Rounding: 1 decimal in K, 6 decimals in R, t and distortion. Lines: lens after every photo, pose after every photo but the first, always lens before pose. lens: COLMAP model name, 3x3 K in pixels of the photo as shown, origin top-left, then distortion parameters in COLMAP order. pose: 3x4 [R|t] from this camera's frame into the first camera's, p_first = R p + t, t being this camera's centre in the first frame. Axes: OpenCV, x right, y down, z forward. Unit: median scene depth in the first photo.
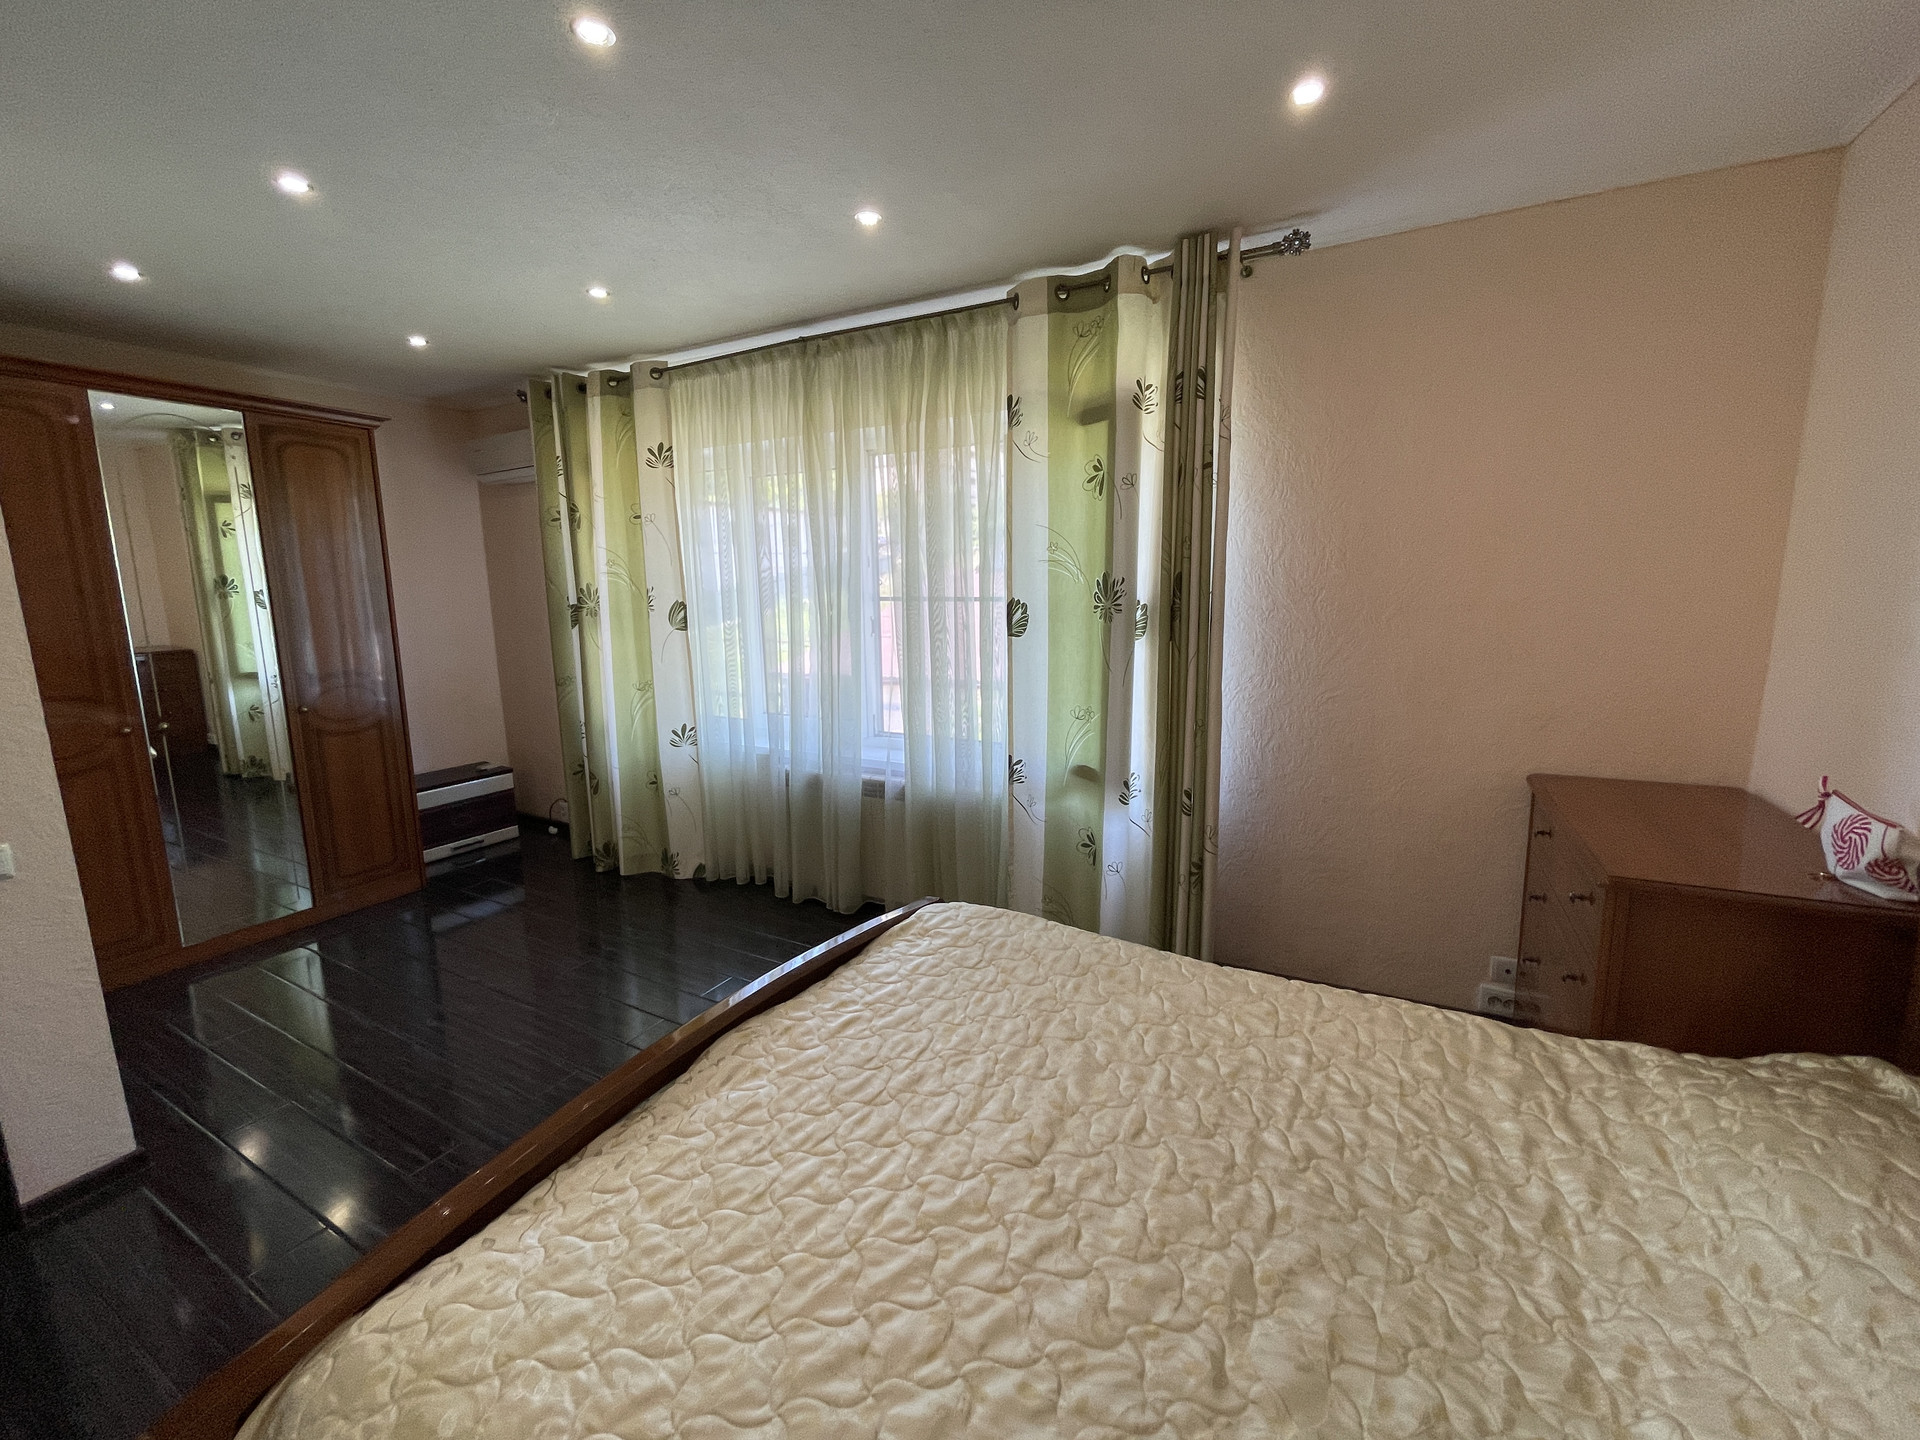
lens RADIAL K [[772.1, 0, 963.6], [0, 772.1, 703.0], [0, 0, 1]] dist [-0.014943, 0.000512]
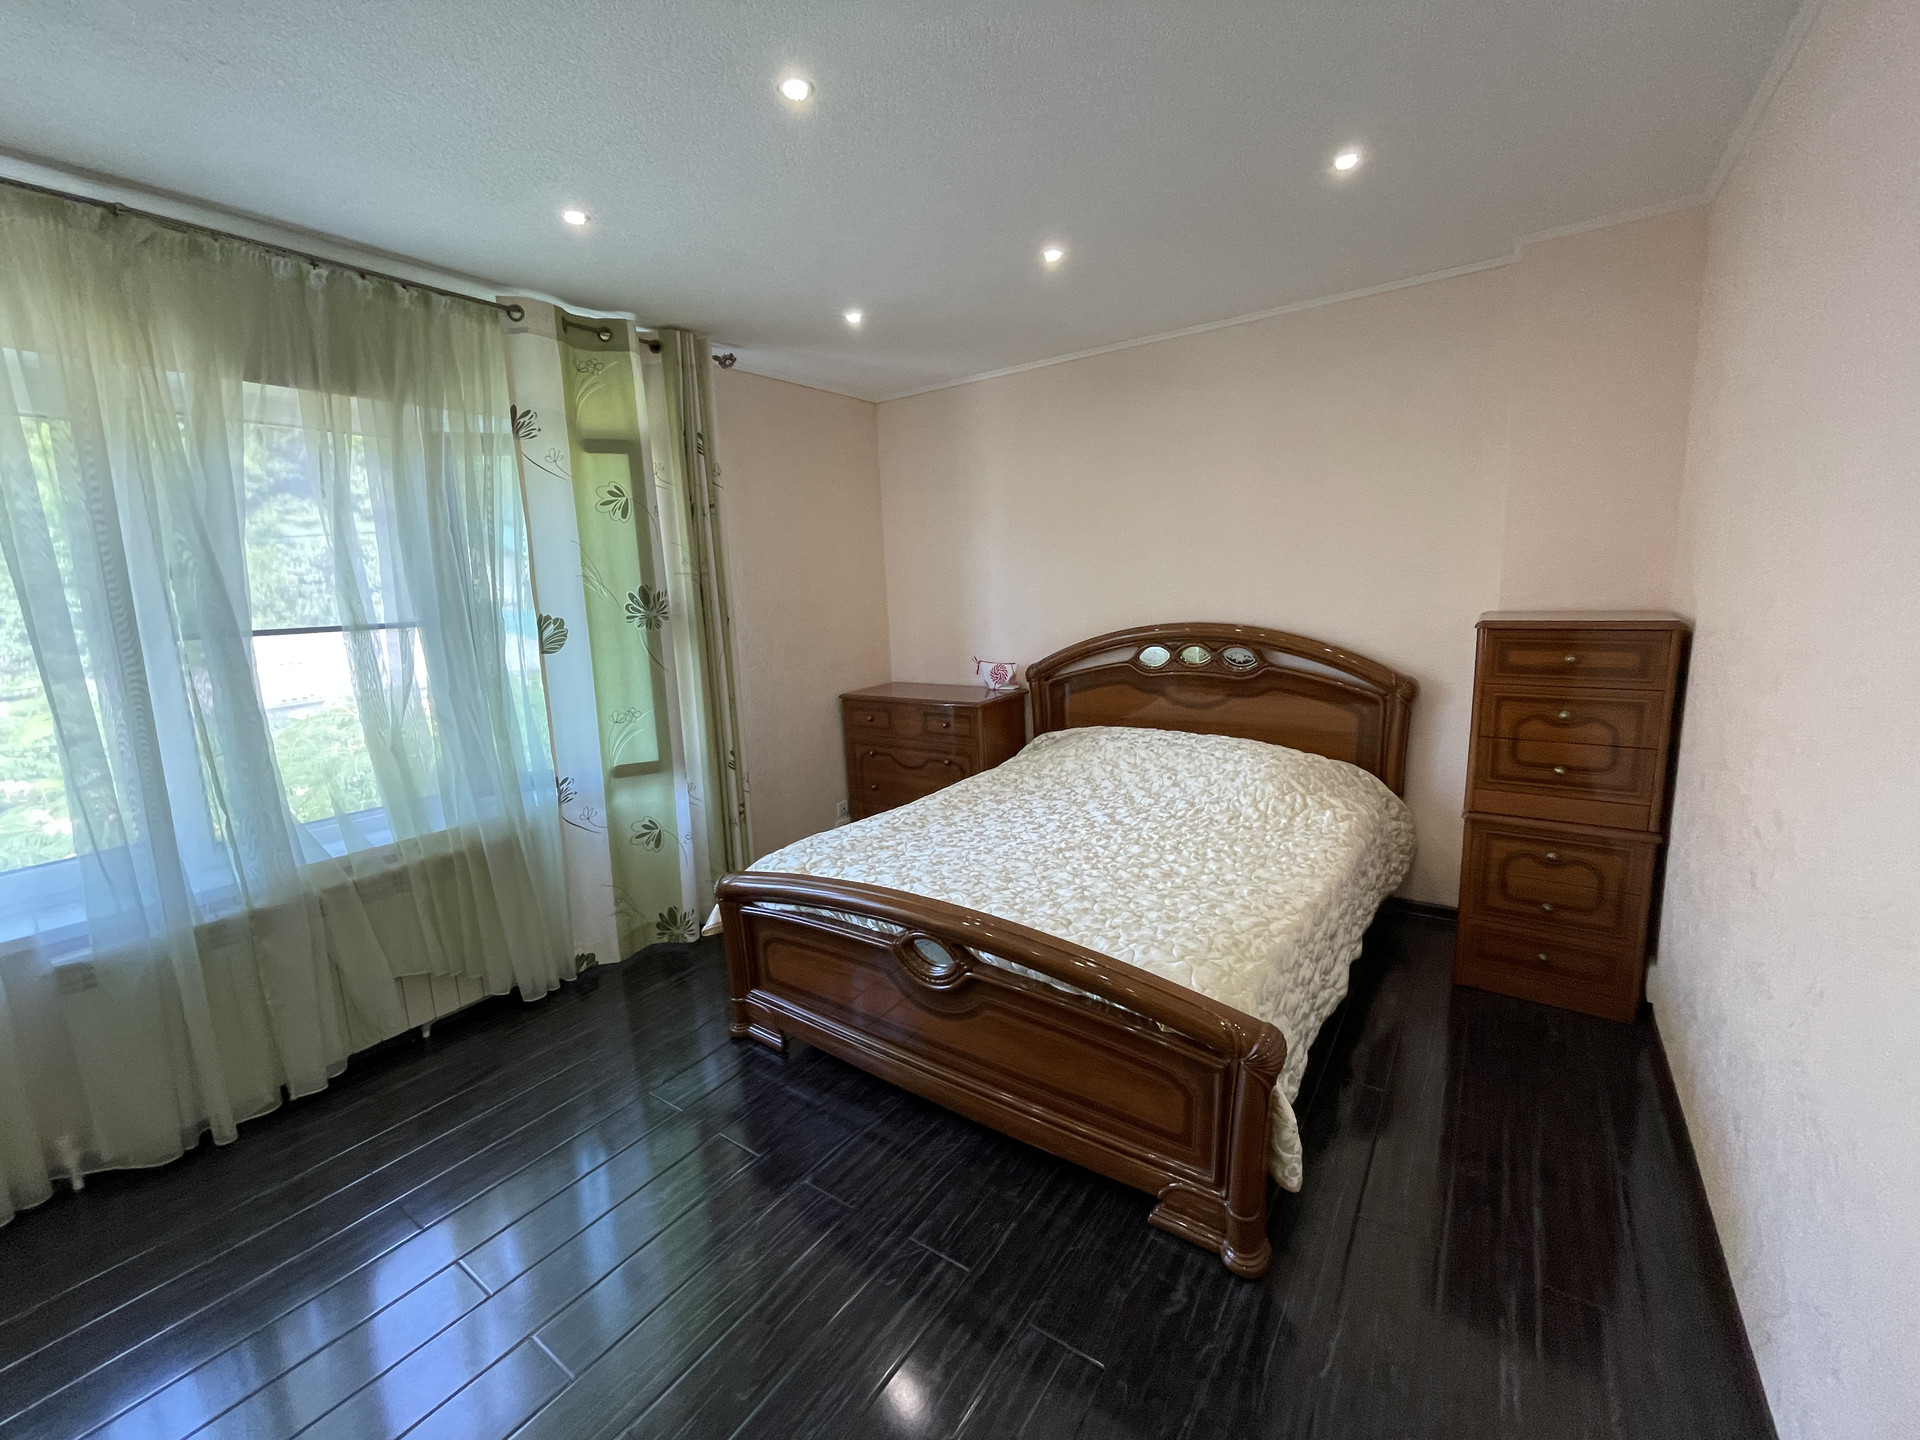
lens RADIAL K [[772.1, 0, 963.2], [0, 772.1, 722.6], [0, 0, 1]] dist [-0.014943, 0.000512]
pose [[0.136557, -0.165808, 0.976658, -0.924148], [0.194454, 0.971199, 0.137692, -0.035911], [-0.971360, 0.171112, 0.164866, 0.380730]]
